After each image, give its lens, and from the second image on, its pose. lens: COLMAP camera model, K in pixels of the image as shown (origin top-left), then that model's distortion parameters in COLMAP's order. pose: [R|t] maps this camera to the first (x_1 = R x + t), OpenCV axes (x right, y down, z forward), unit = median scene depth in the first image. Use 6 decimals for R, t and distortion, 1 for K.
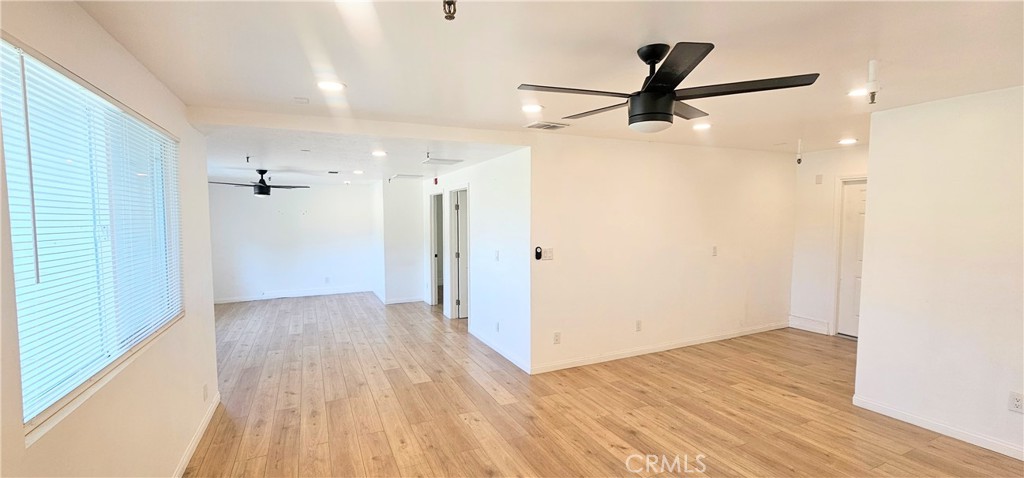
lens RADIAL K [[426.7, 0, 512.0], [0, 426.7, 239.0], [0, 0, 1]] dist [-0.000982, -0.000092]
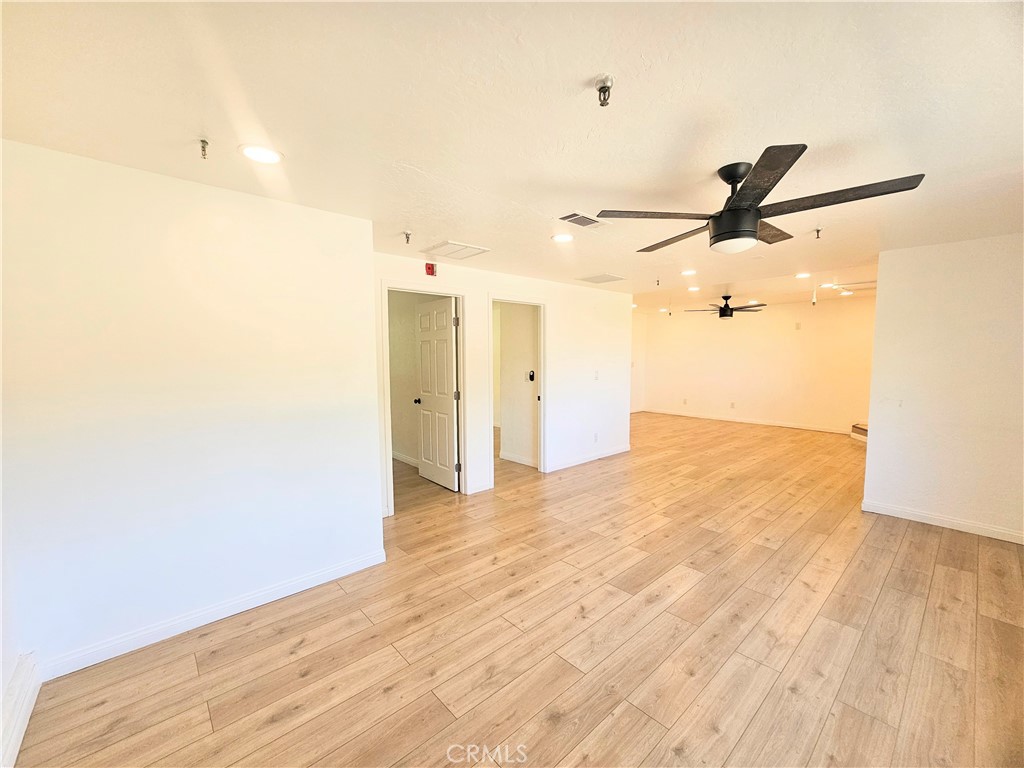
lens RADIAL K [[410.2, 0, 512.0], [0, 410.2, 384.0], [0, 0, 1]] dist [0.000754, 0.000101]
pose [[-0.274163, -0.060082, 0.959804, -1.138319], [0.056043, 0.995352, 0.078316, -0.037903], [-0.960049, 0.075262, -0.269522, 1.686177]]
